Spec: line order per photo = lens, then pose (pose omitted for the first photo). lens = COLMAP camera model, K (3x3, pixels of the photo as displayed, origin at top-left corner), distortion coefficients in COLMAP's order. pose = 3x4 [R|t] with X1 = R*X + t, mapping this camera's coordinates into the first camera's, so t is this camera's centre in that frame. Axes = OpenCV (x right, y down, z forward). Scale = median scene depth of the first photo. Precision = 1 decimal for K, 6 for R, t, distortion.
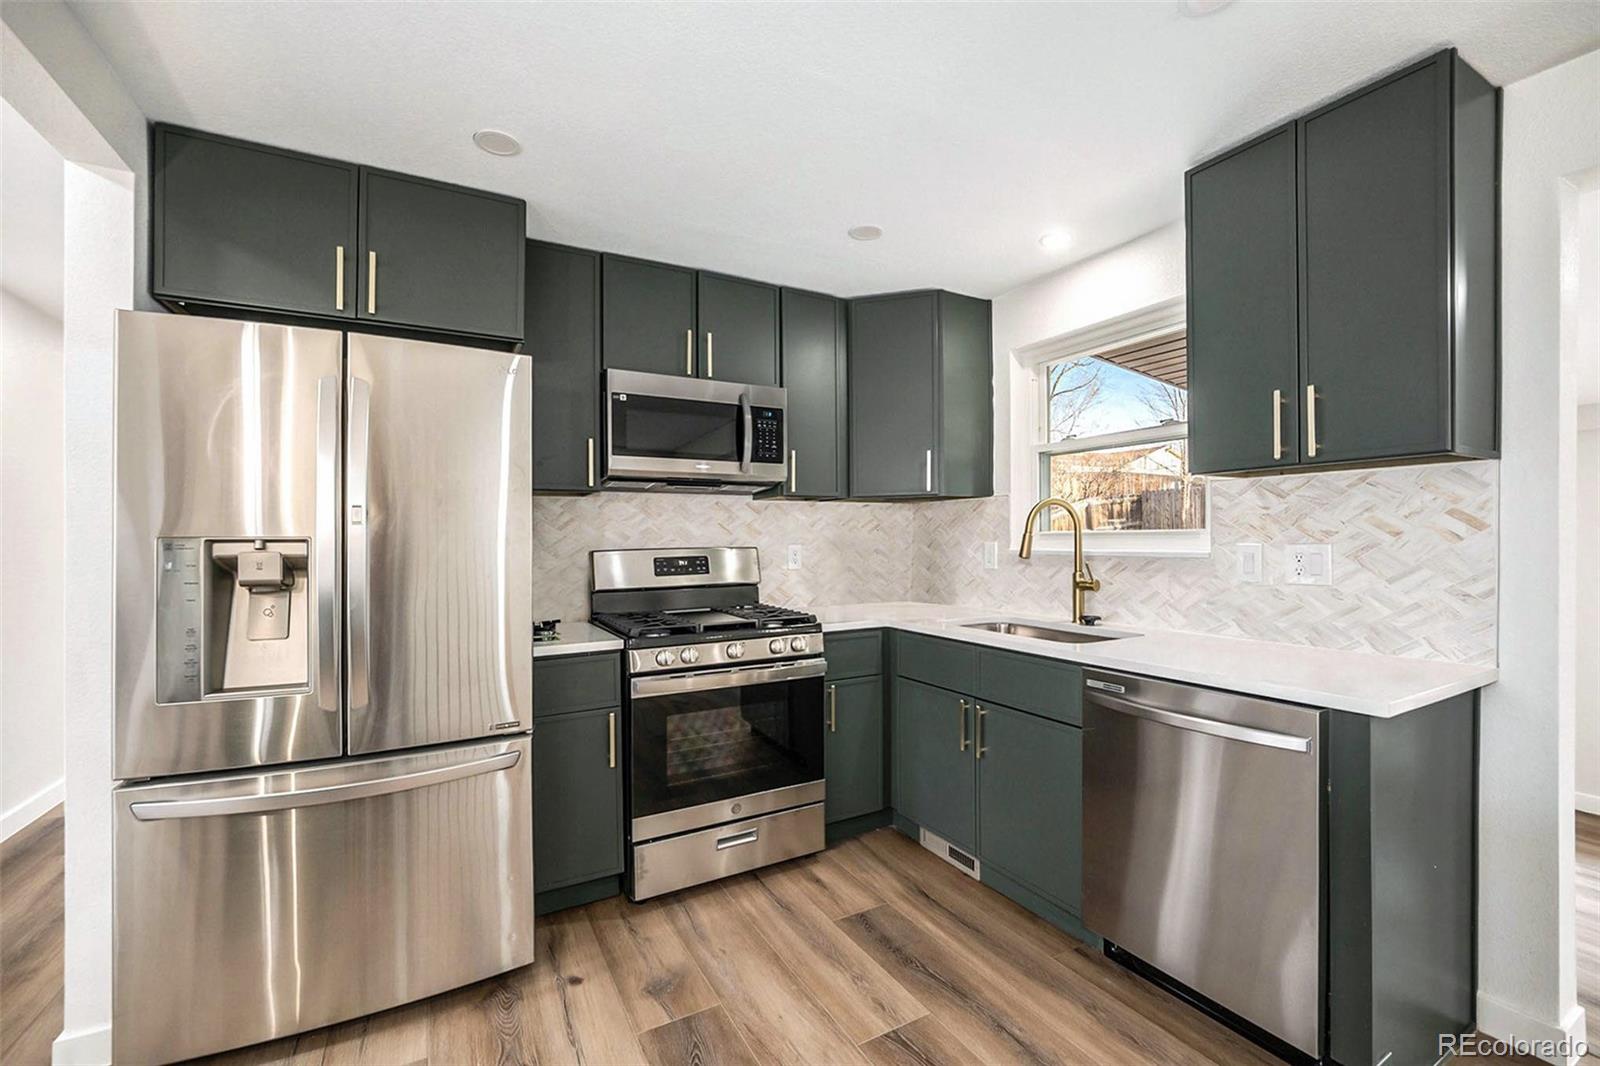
lens RADIAL K [[656.9, 0, 800.3], [0, 656.9, 536.3], [0, 0, 1]] dist [-0.028849, -0.000053]
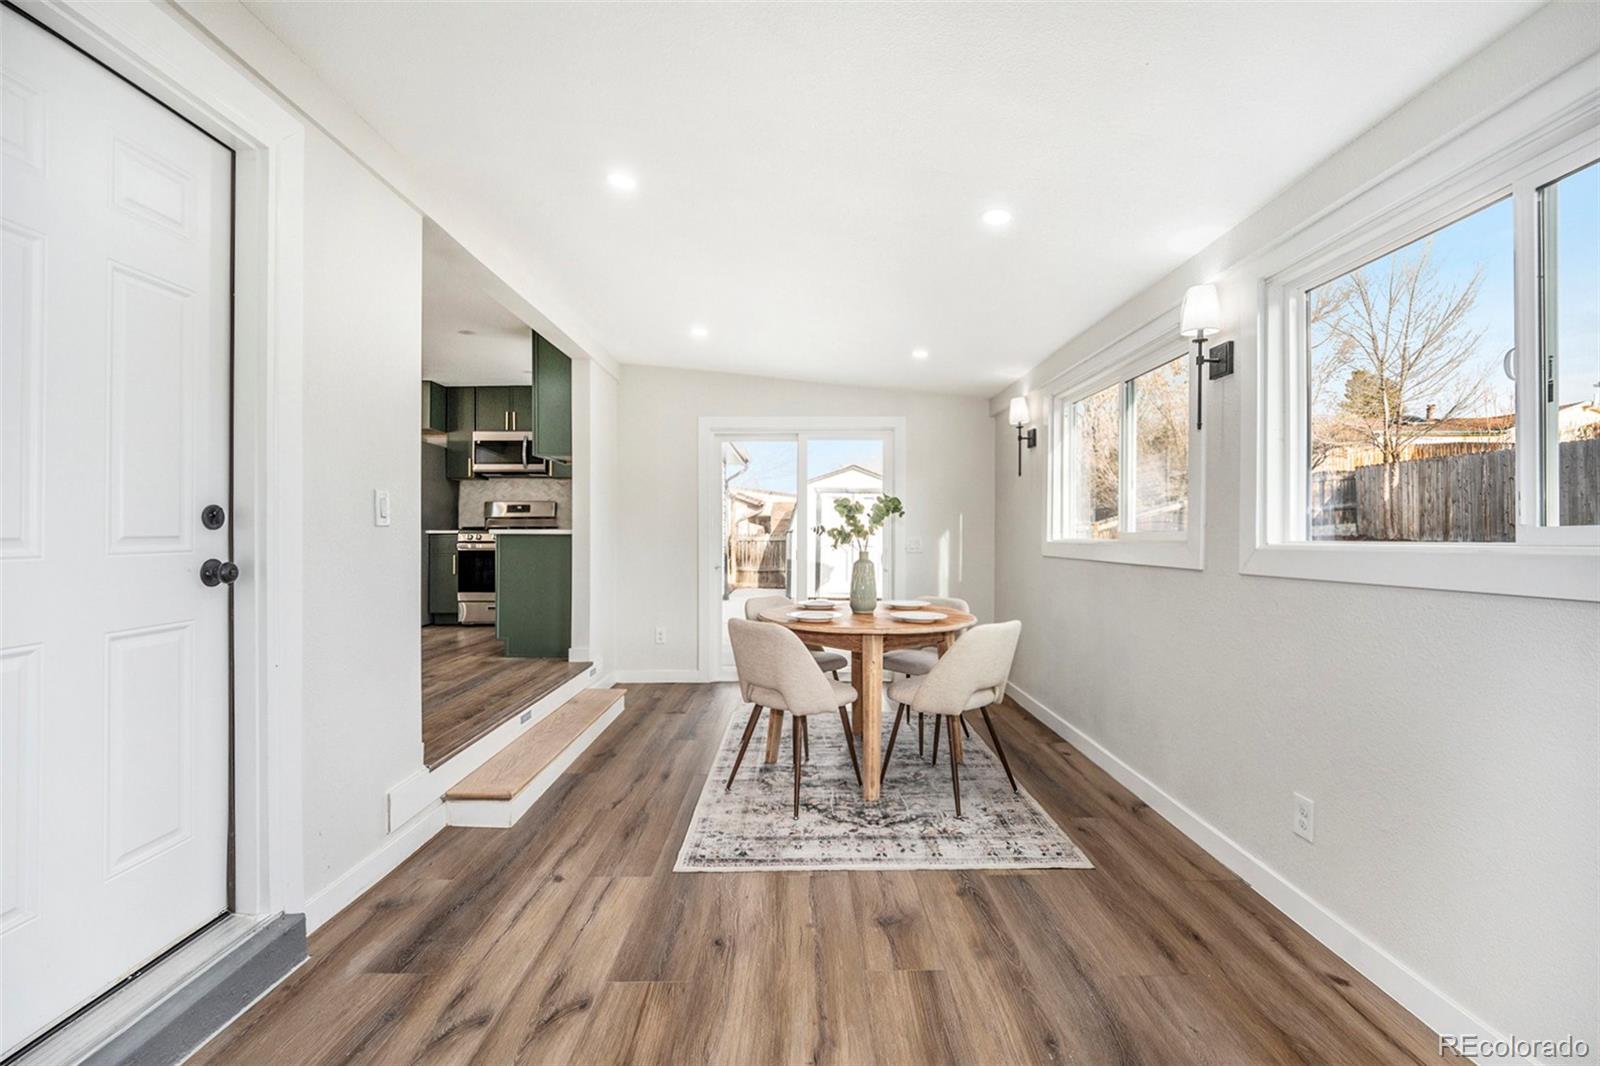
lens RADIAL K [[659.5, 0, 803.6], [0, 659.5, 533.5], [0, 0, 1]] dist [-0.018307, -0.000004]
pose [[0.880351, 0.012713, -0.474153, 2.183394], [-0.008691, 0.999905, 0.010674, 0.118613], [0.474244, -0.005276, 0.880378, -0.718319]]
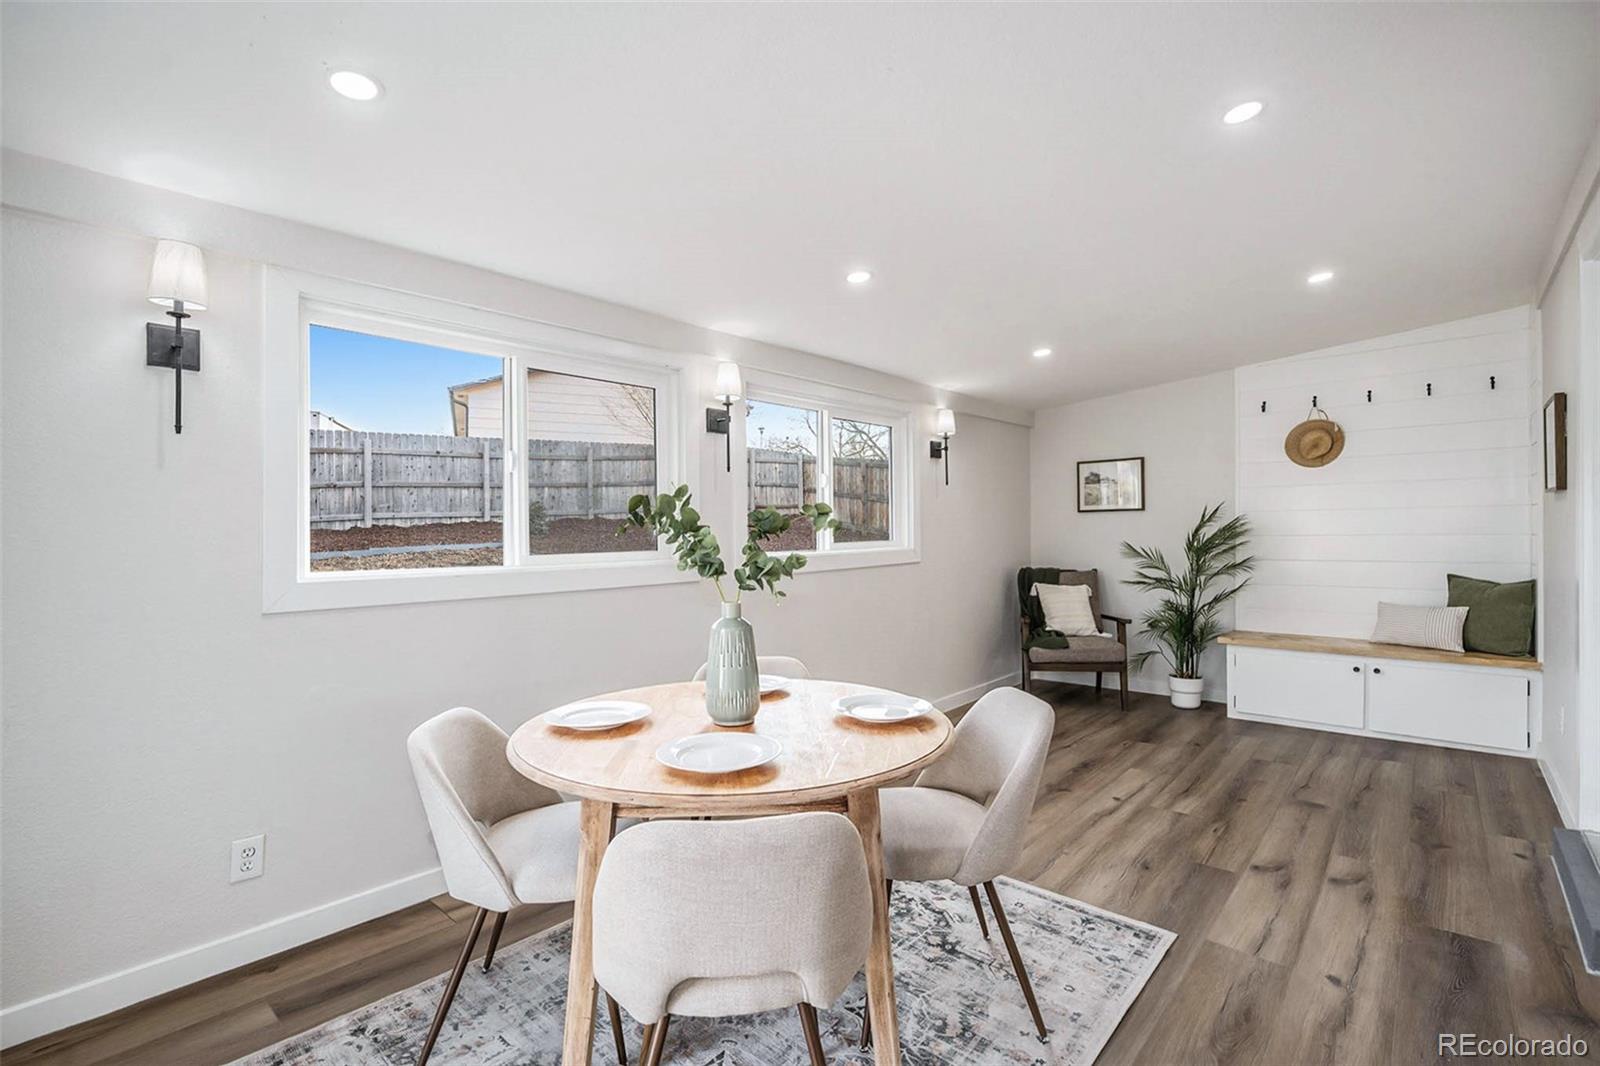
lens RADIAL K [[724.1, 0, 771.0], [0, 724.1, 538.0], [0, 0, 1]] dist [-0.000305, -0.000222]
pose [[-0.308345, 0.007774, 0.951243, 0.893088], [0.008957, 0.999946, -0.005269, 0.107263], [-0.951233, 0.006896, -0.308398, 0.750744]]
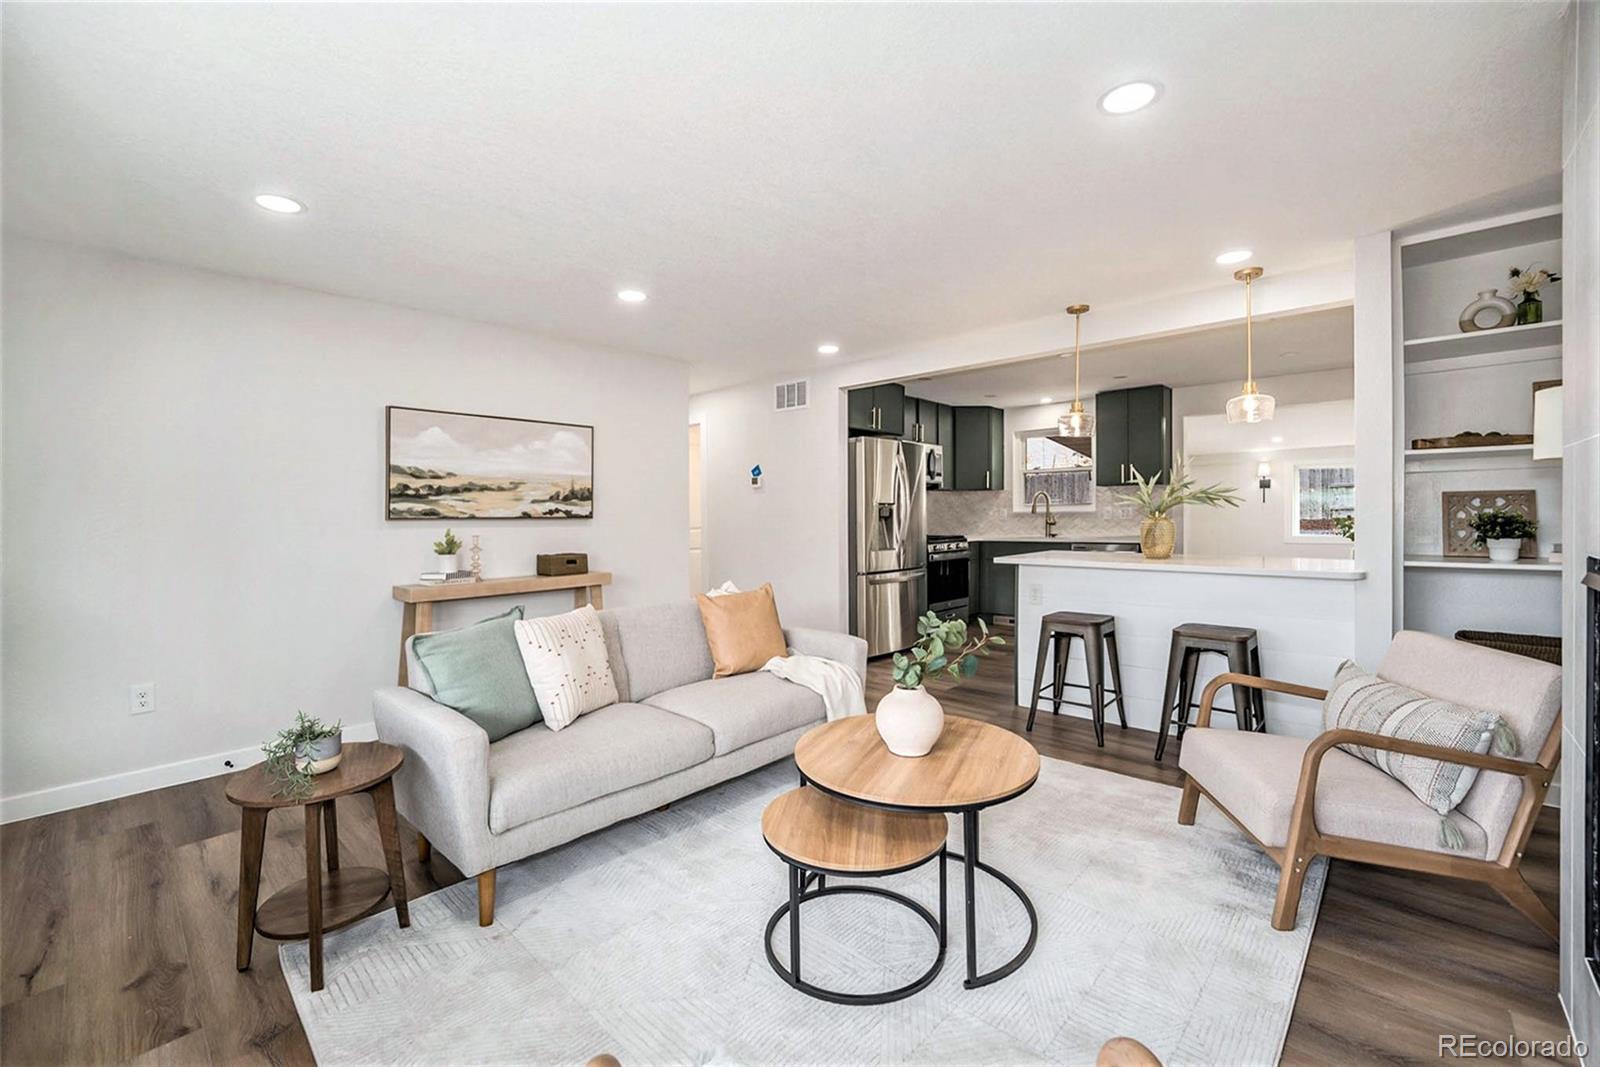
lens RADIAL K [[653.5, 0, 798.8], [0, 653.5, 524.5], [0, 0, 1]] dist [-0.000205, 0.000057]
pose [[0.950477, -0.005524, 0.310746, -1.498792], [0.000481, 0.999867, 0.016301, 0.035240], [-0.310794, -0.015345, 0.950353, -1.355120]]
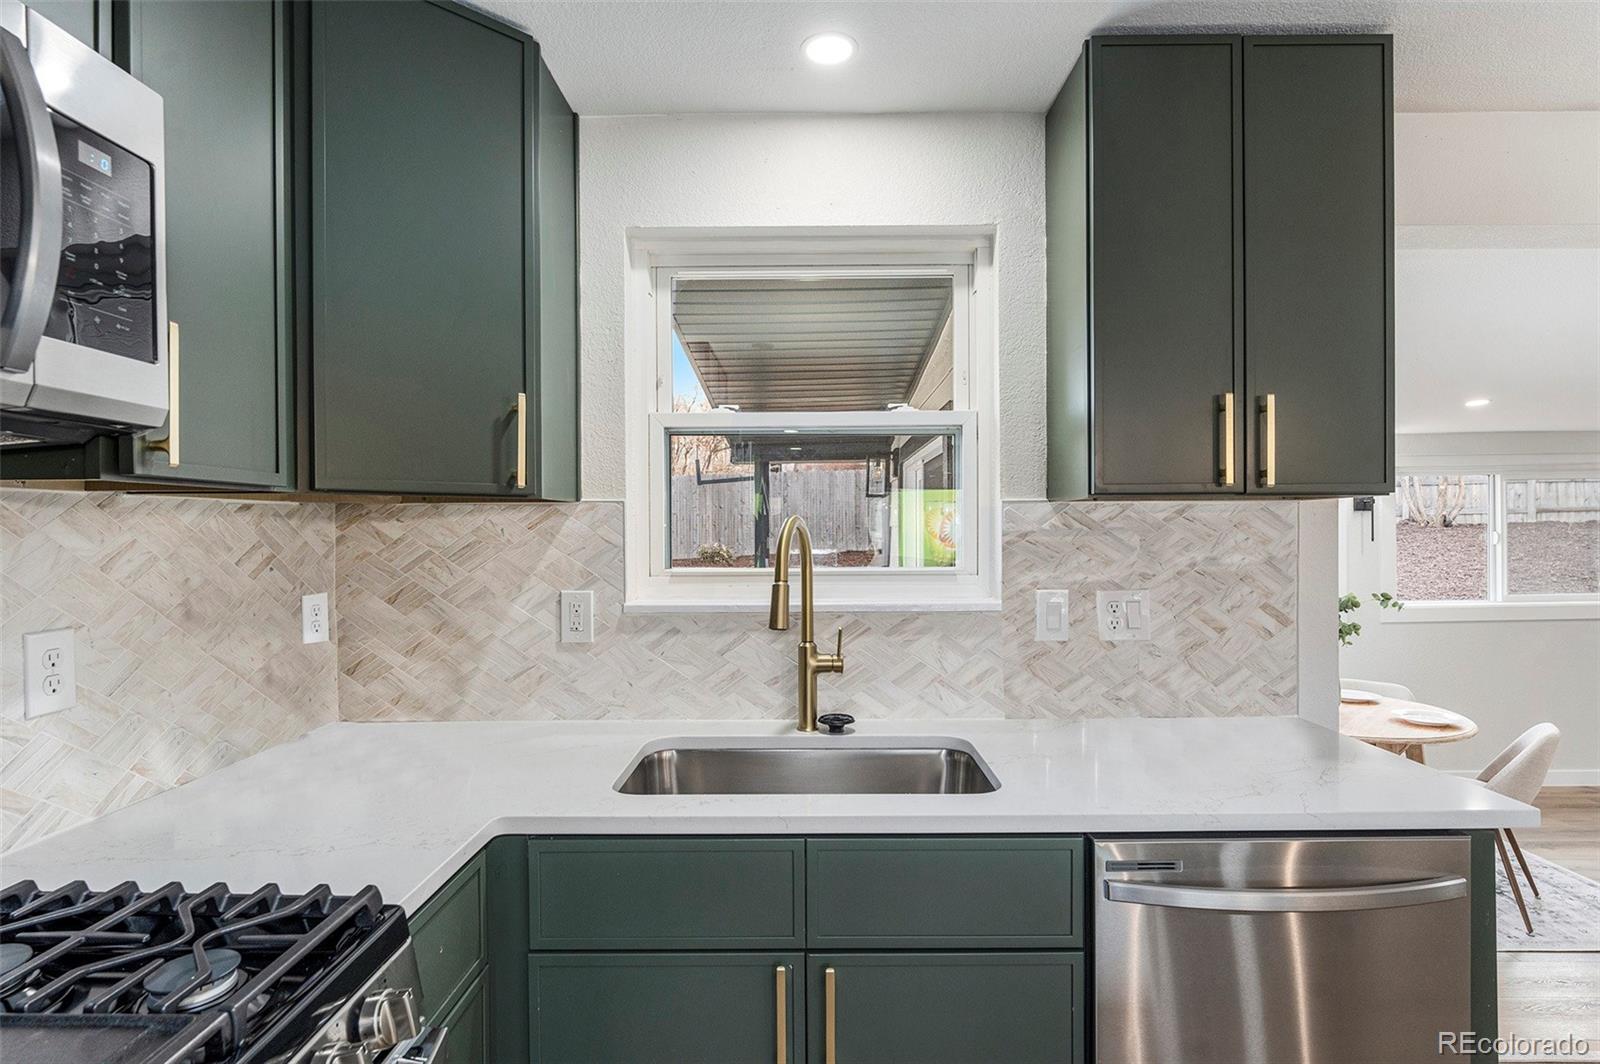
lens RADIAL K [[796.7, 0, 800.0], [0, 796.7, 532.0], [0, 0, 1]] dist [-0.015423, -0.000533]
pose [[0.485443, 0.003841, 0.874260, -0.209961], [-0.000901, 0.999992, -0.003893, -0.043543], [-0.874268, 0.001102, 0.485442, 0.692032]]
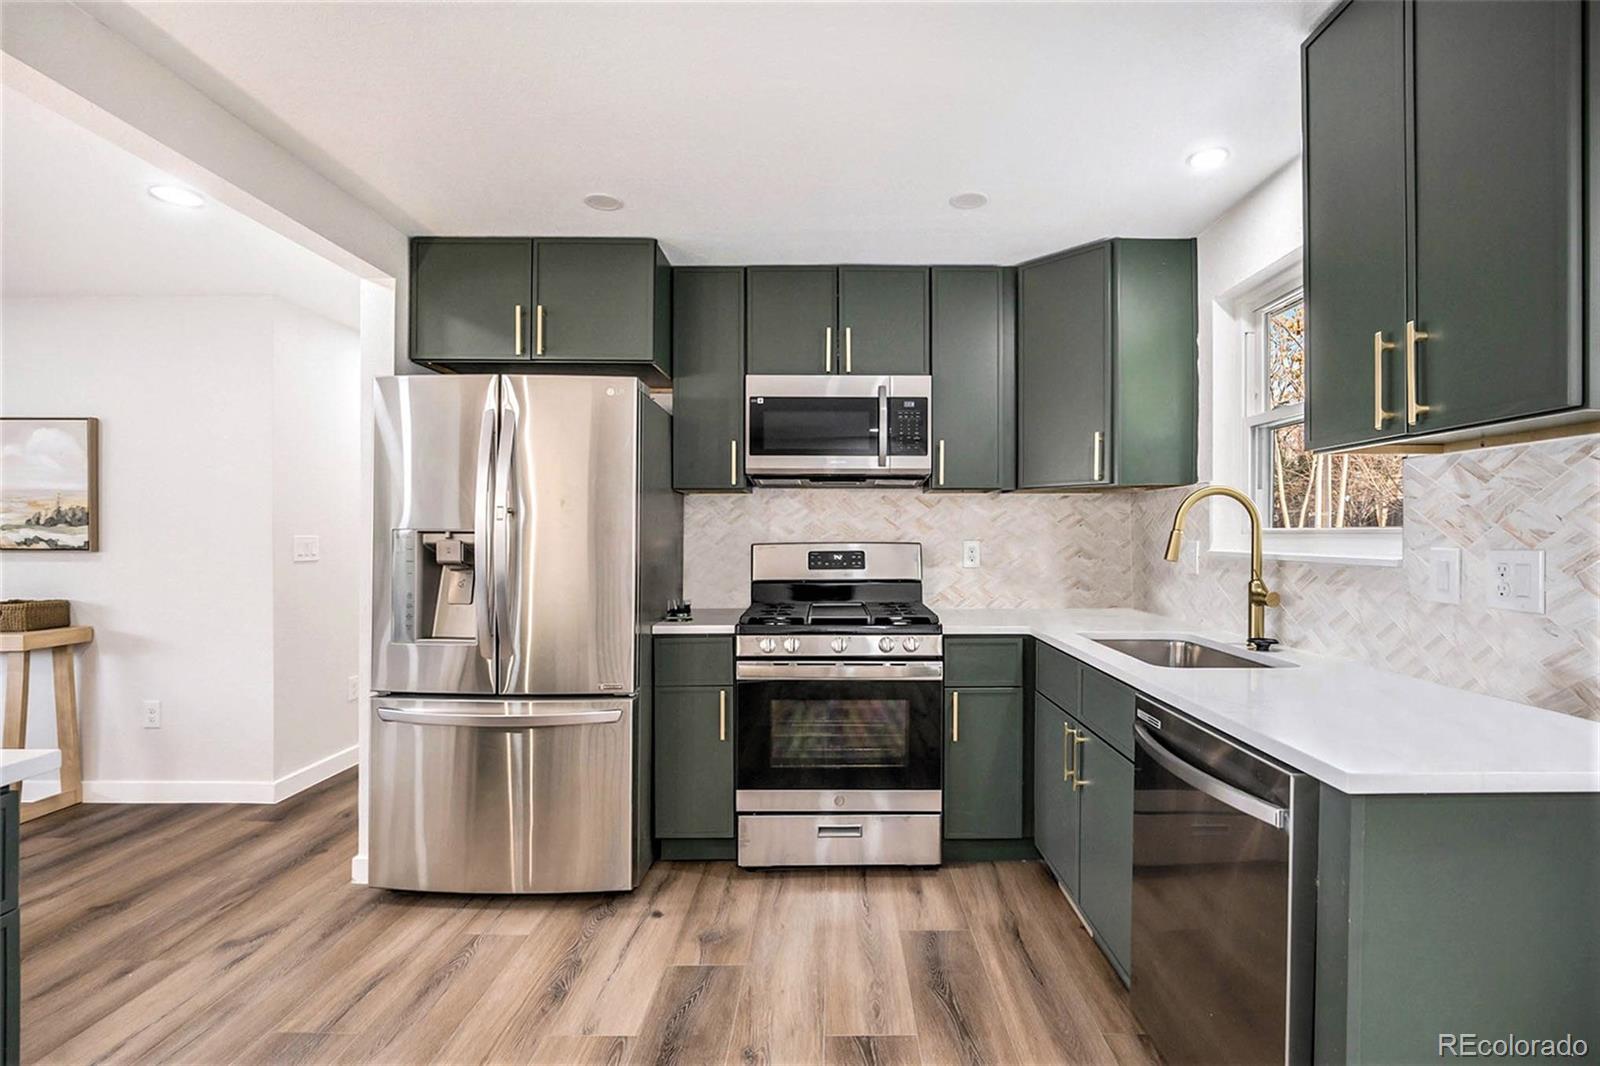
lens RADIAL K [[728.4, 0, 838.1], [0, 728.4, 540.4], [0, 0, 1]] dist [-0.021484, 0.000295]
pose [[0.880861, 0.013425, -0.473185, 0.413078], [-0.006714, 0.999852, 0.015870, -0.003883], [0.473328, -0.010802, 0.880820, 0.013509]]
